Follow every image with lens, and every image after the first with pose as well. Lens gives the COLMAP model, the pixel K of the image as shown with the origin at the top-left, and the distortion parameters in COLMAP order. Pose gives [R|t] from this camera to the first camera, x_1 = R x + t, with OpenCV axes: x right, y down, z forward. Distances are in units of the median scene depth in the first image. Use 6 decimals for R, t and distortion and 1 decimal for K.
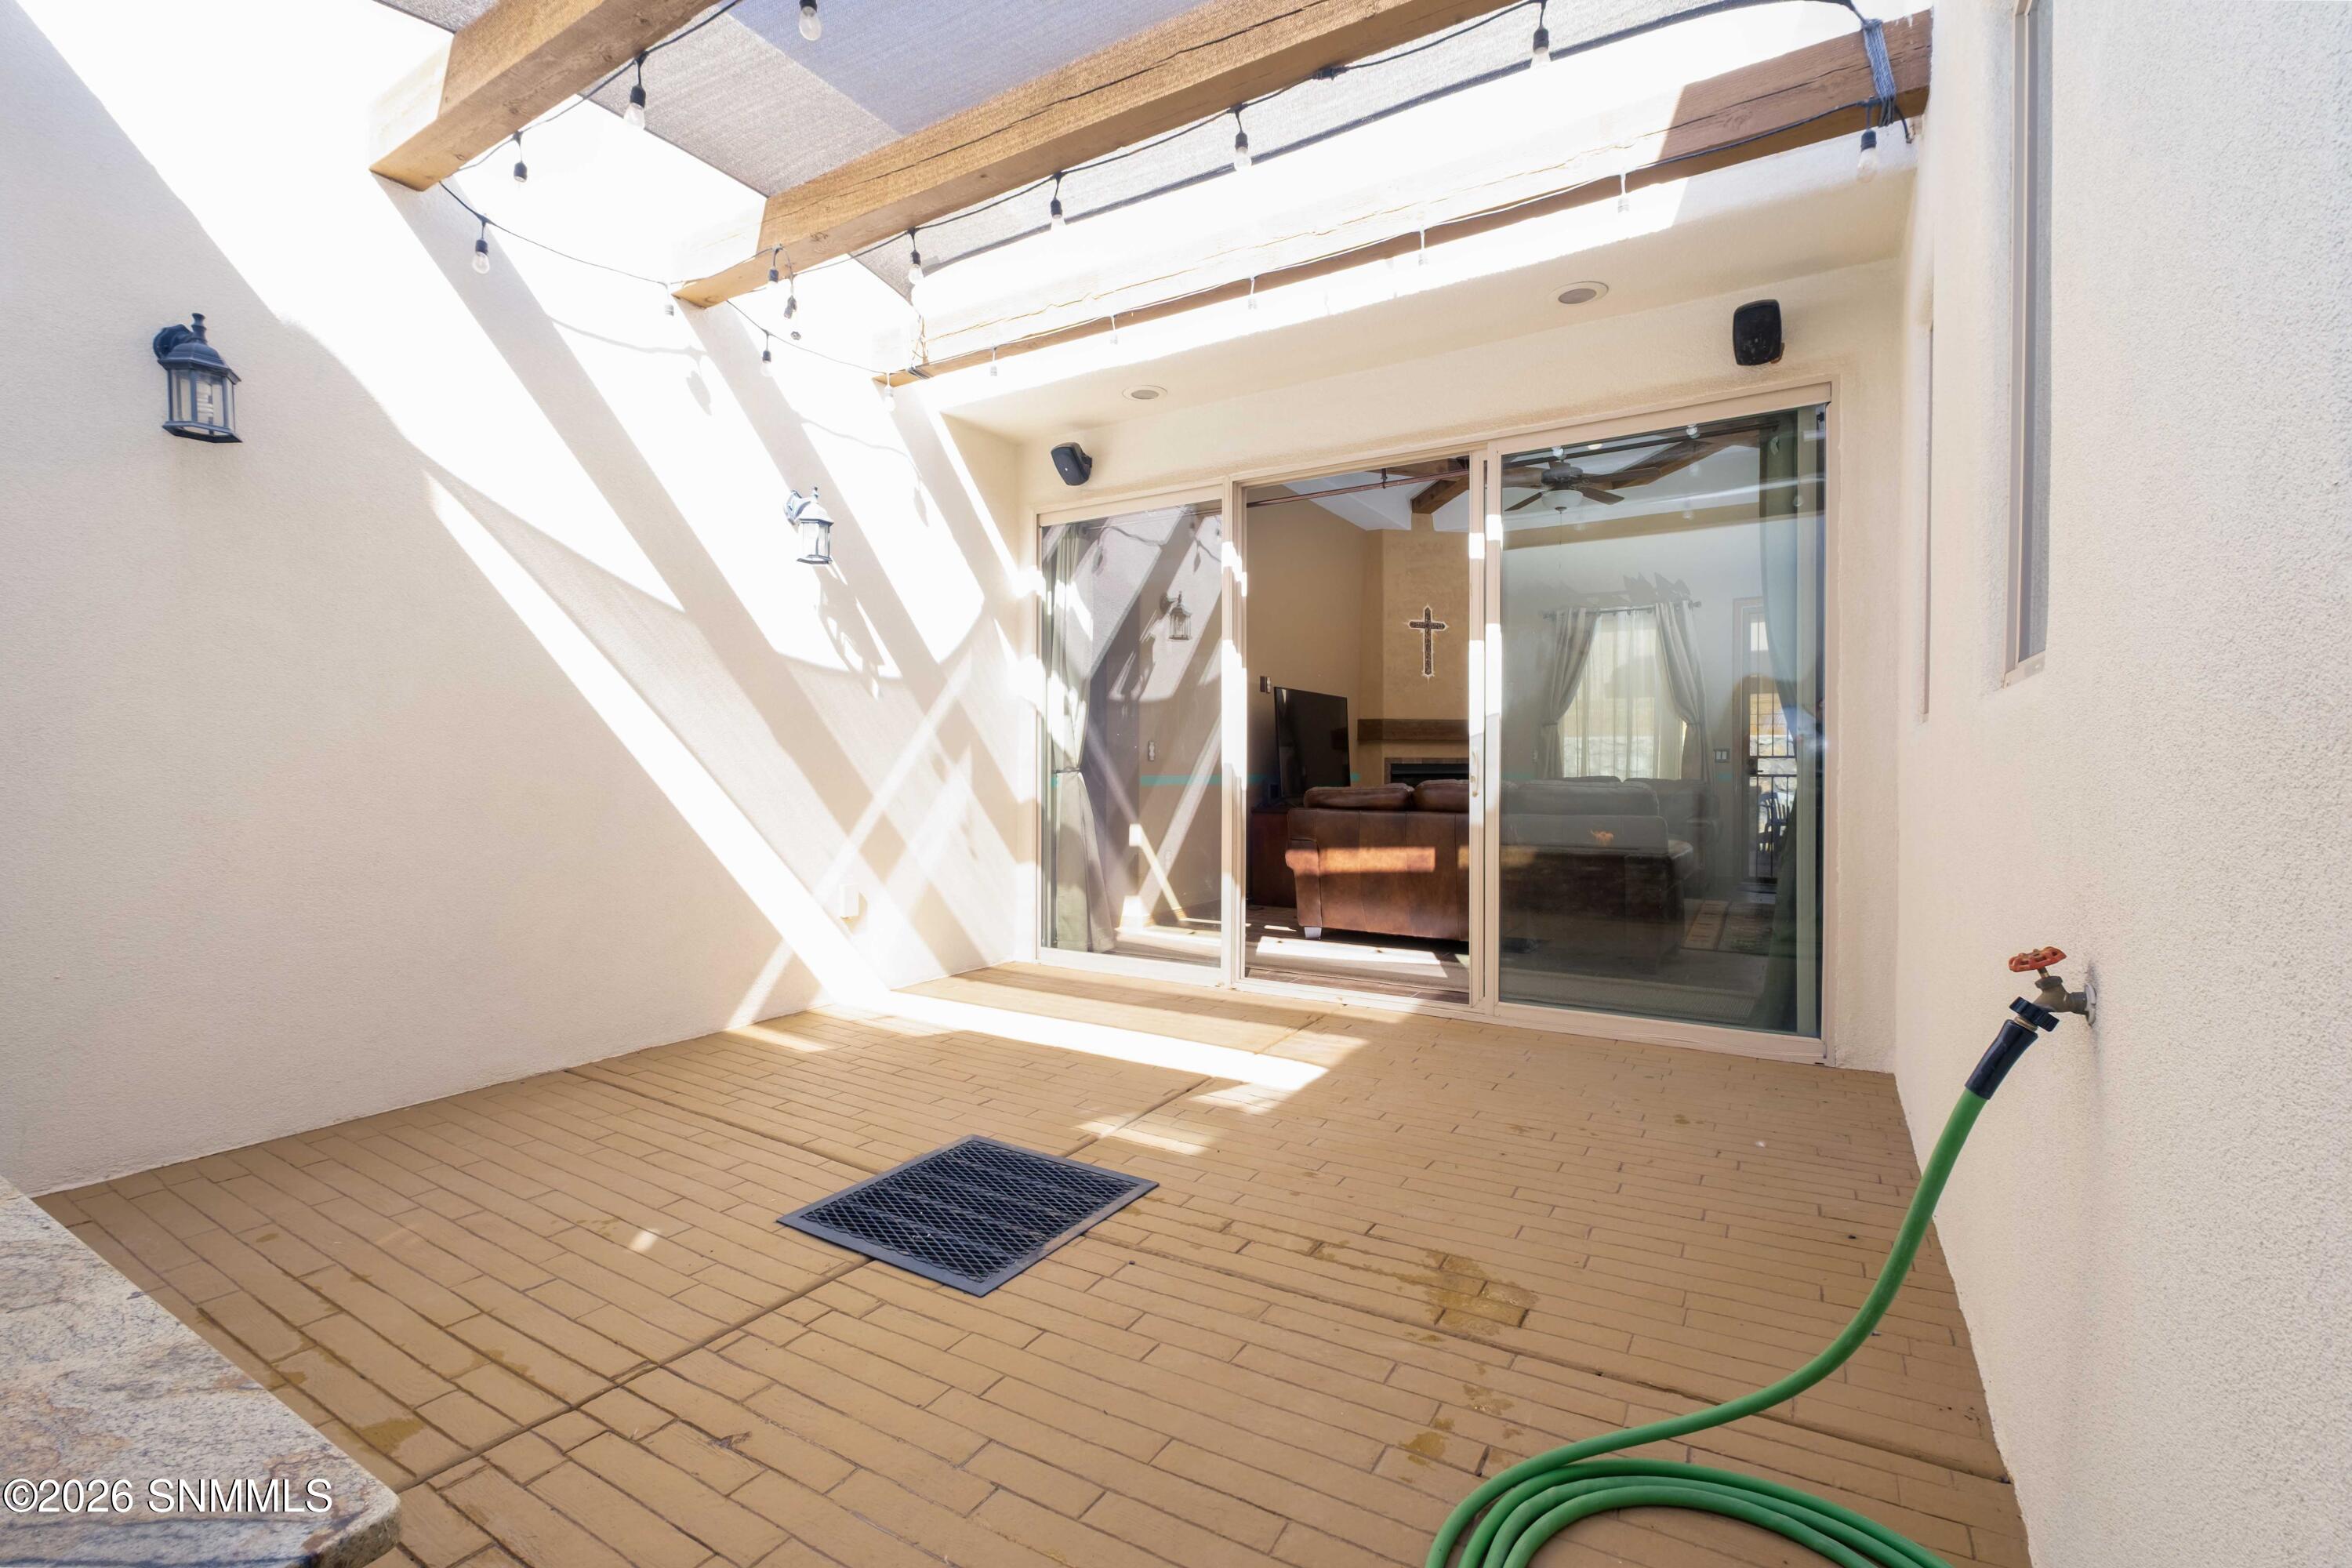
lens RADIAL K [[1023.6, 0, 1178.7], [0, 1023.6, 779.7], [0, 0, 1]] dist [0.007733, -0.005847]
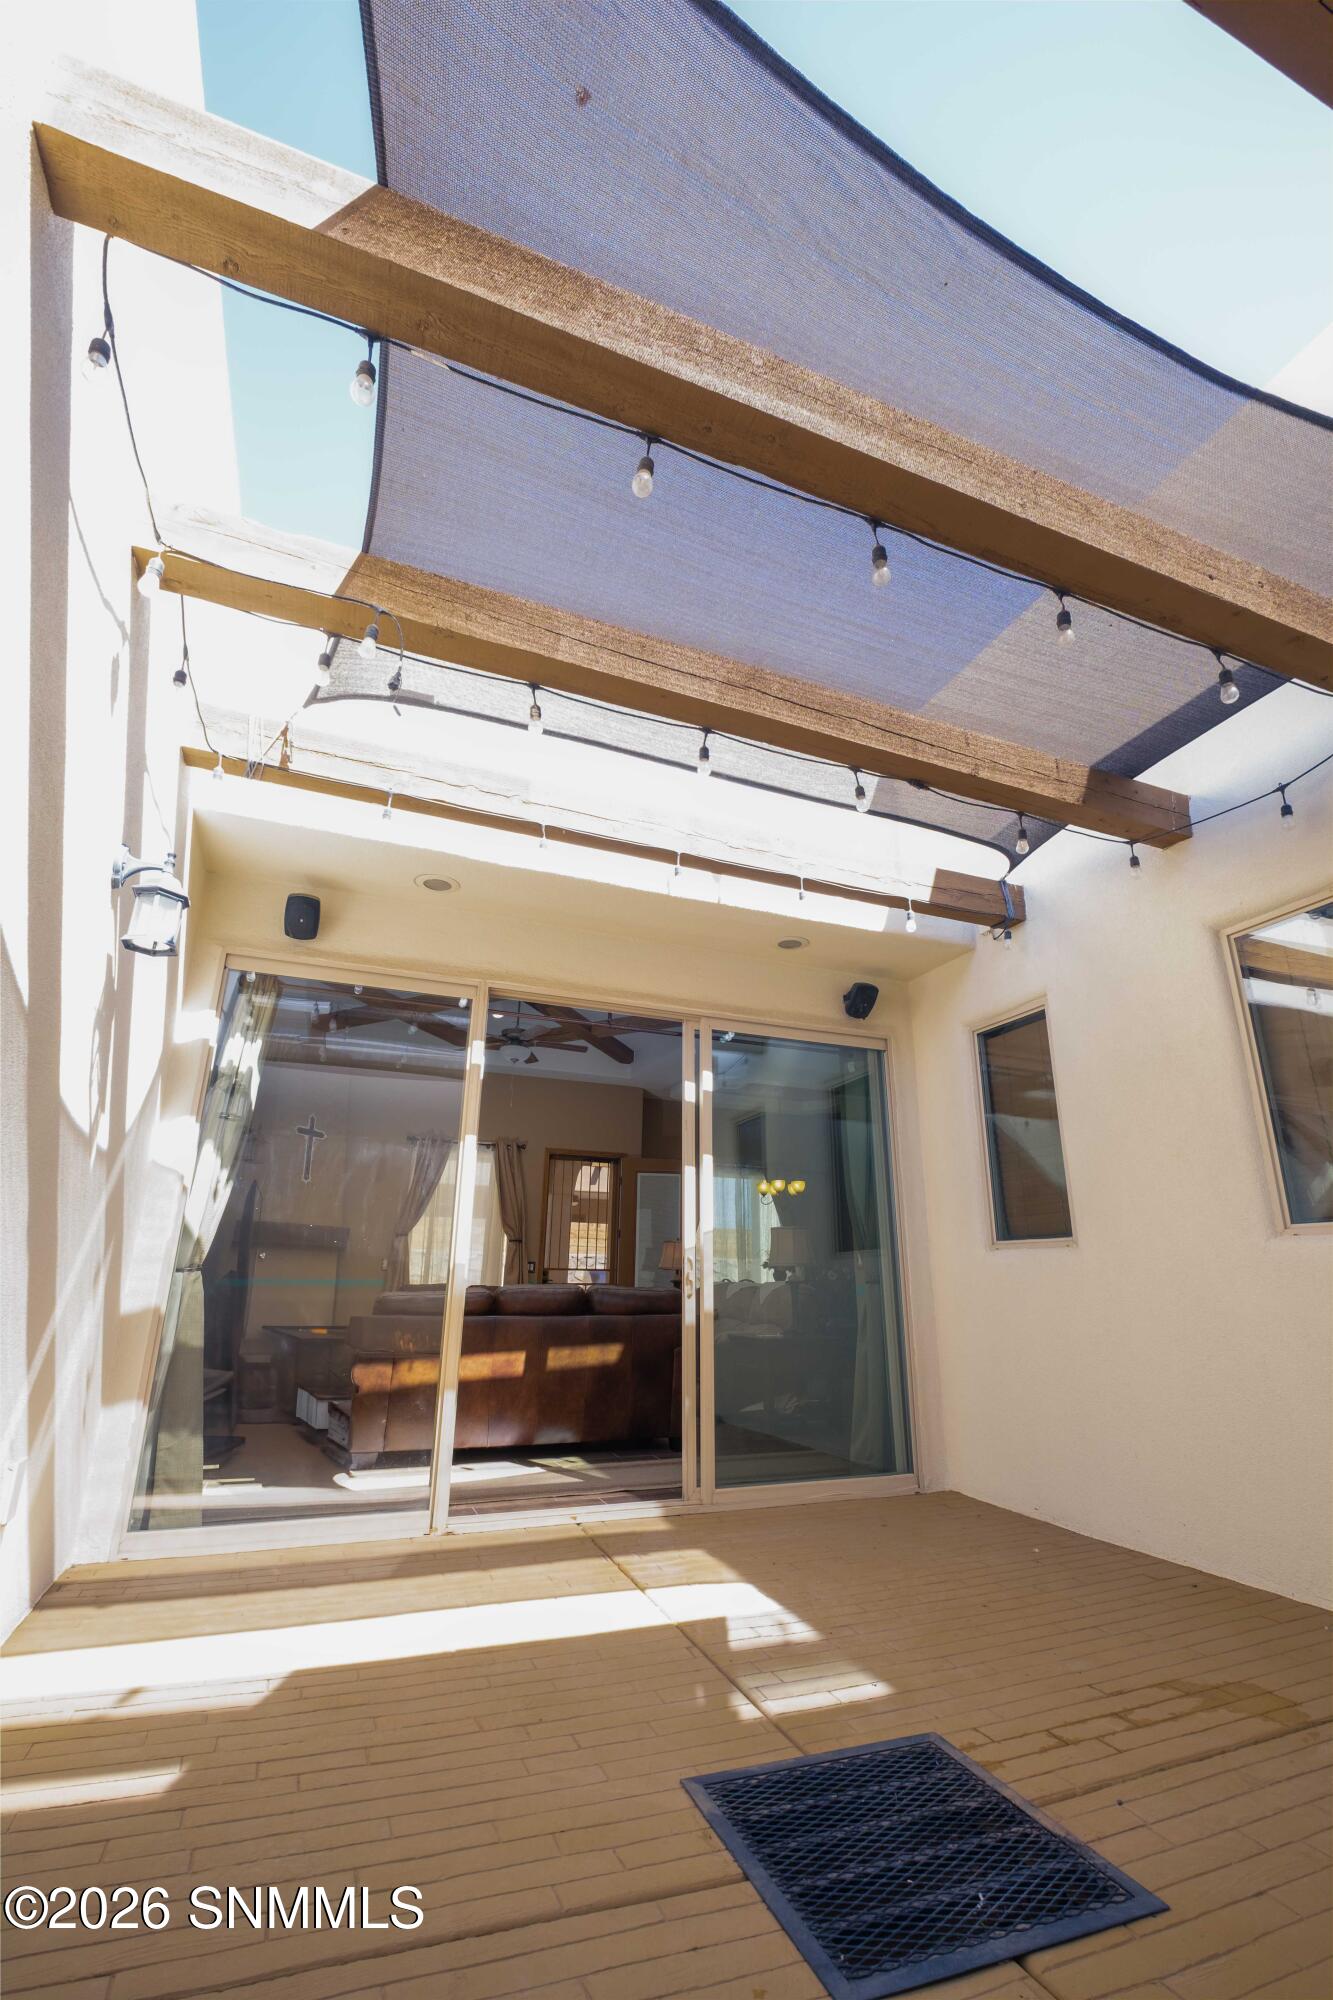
lens RADIAL K [[870.4, 0, 667.6], [0, 870.4, 1002.5], [0, 0, 1]] dist [0.007733, -0.005847]
pose [[0.597894, 0.253464, 0.760446, -0.802177], [-0.003090, 0.949412, -0.314019, 0.010348], [-0.801569, 0.185400, 0.568431, 0.527464]]
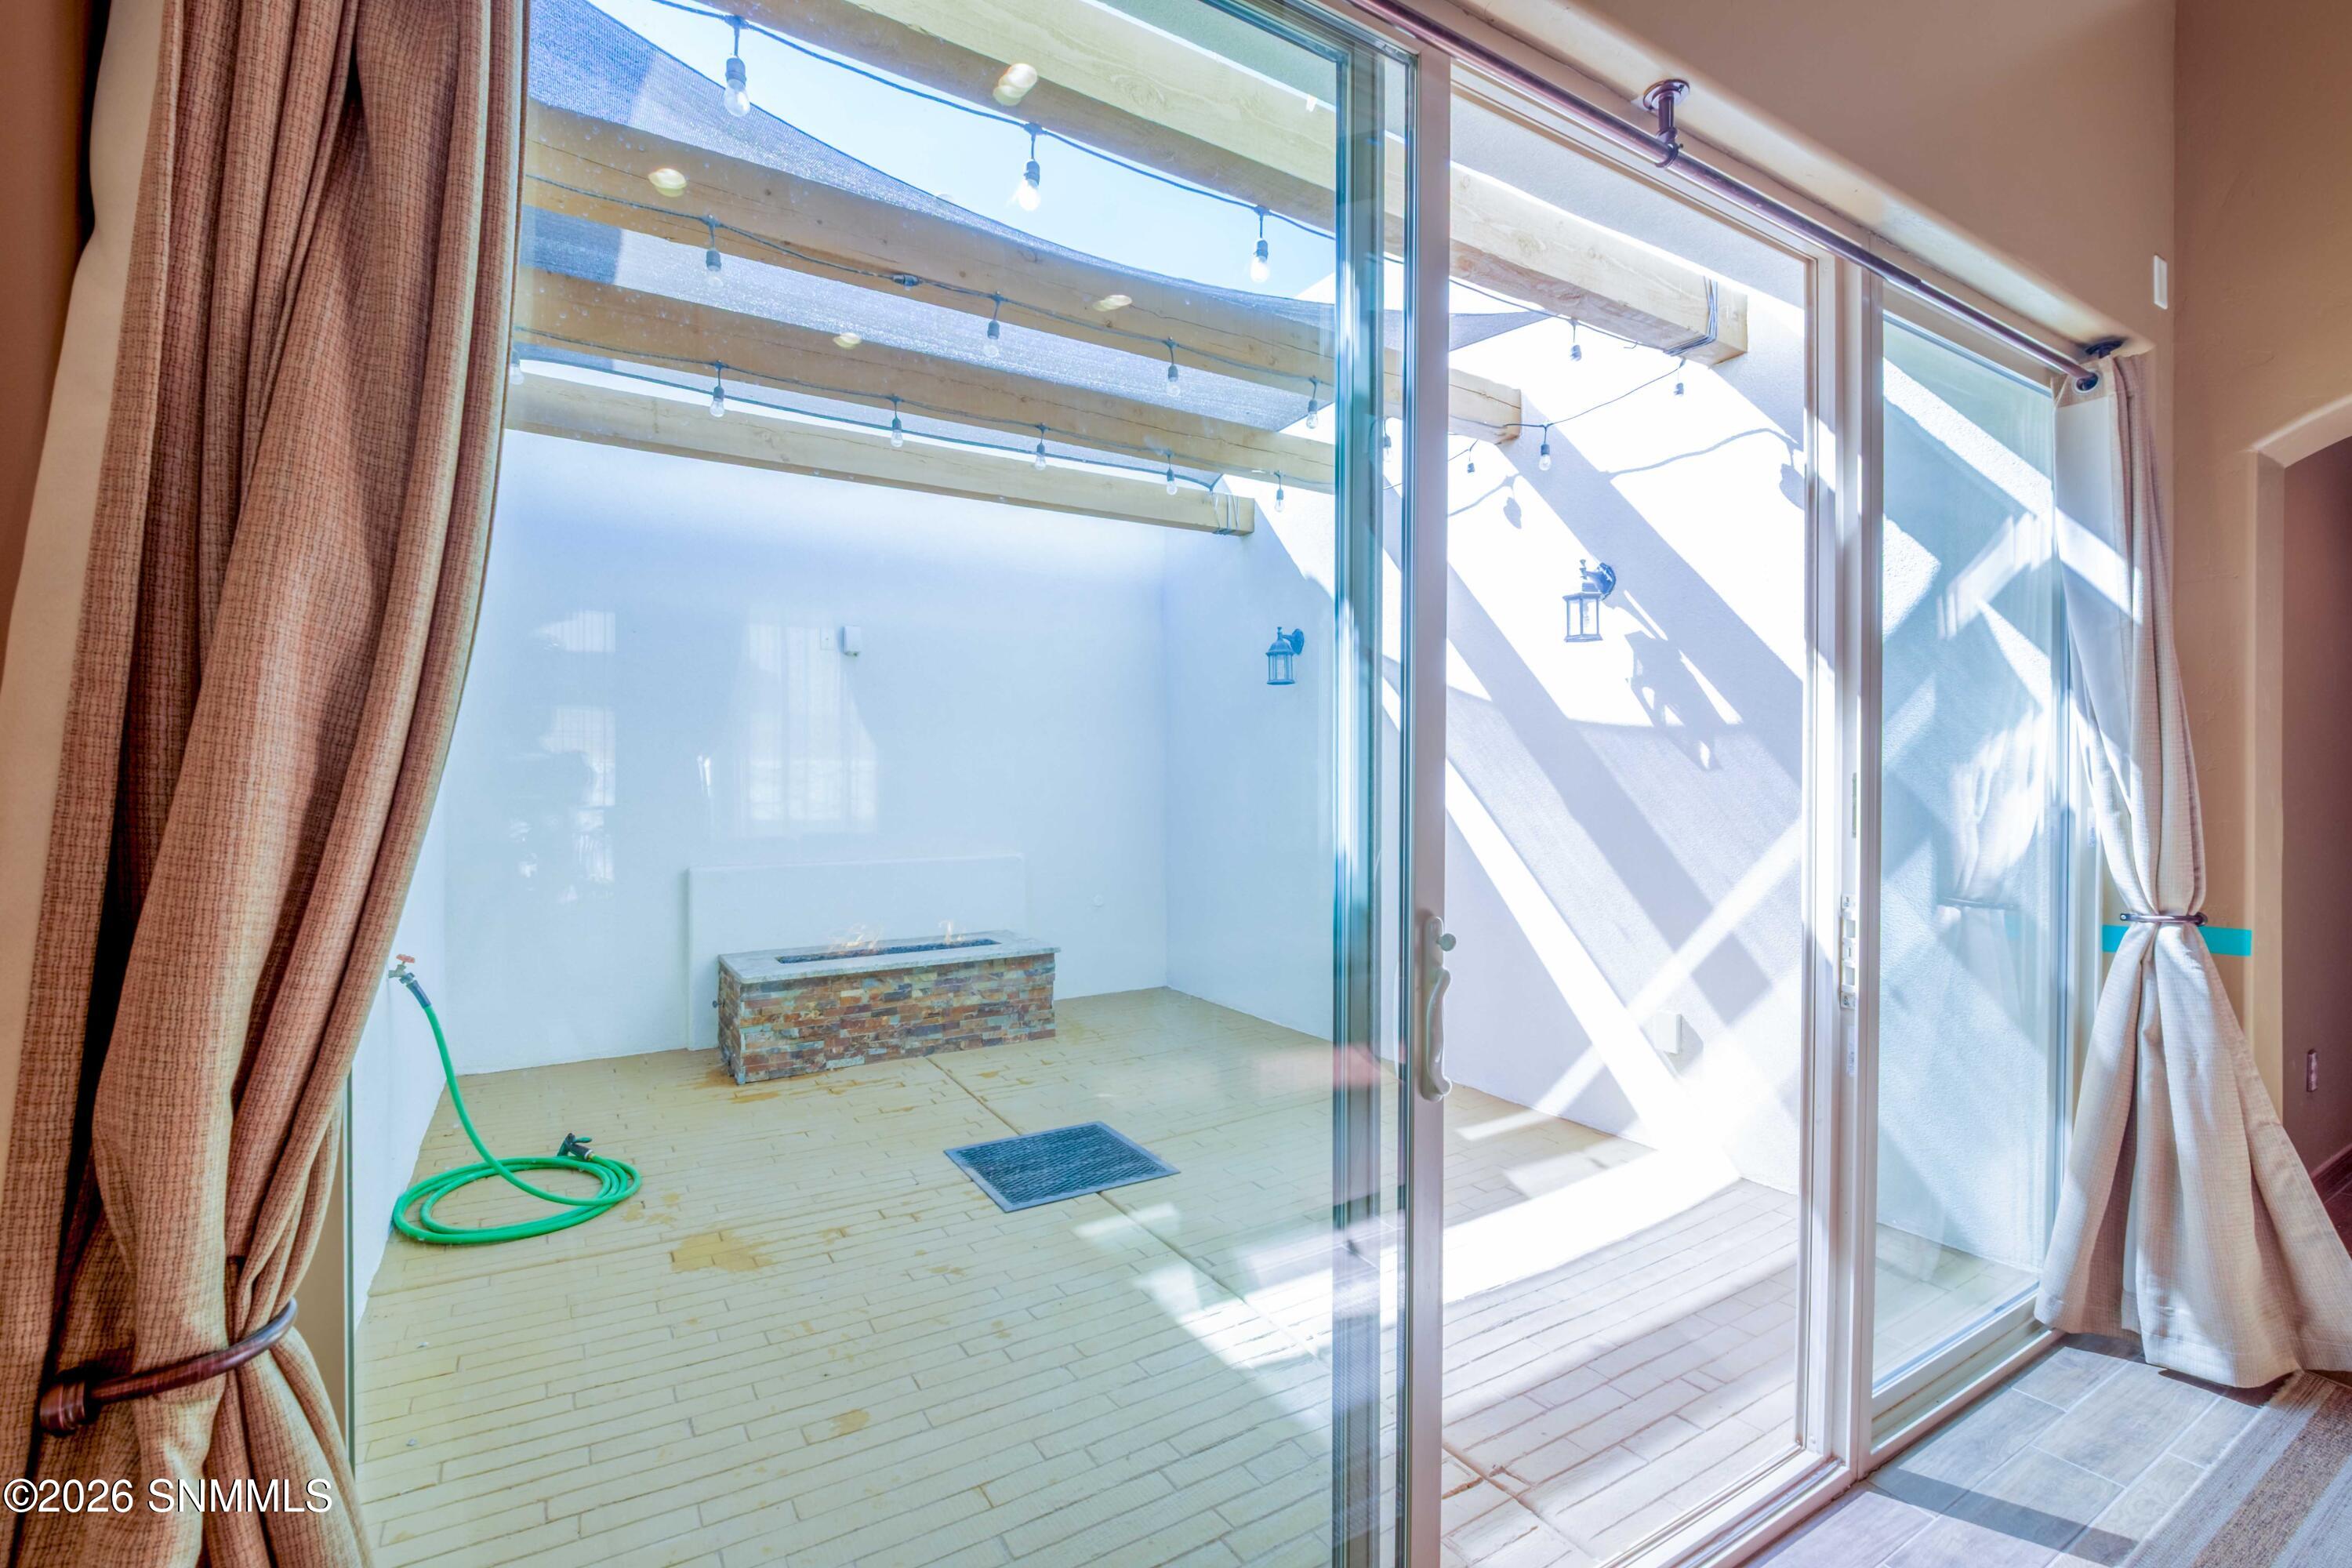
lens RADIAL K [[1023.6, 0, 1178.7], [0, 1023.6, 779.7], [0, 0, 1]] dist [0.007733, -0.005847]
pose [[-0.455999, 0.001917, -0.889978, 0.857840], [-0.001363, 0.999995, 0.002852, -0.120954], [0.889979, 0.002514, -0.455994, 1.504363]]
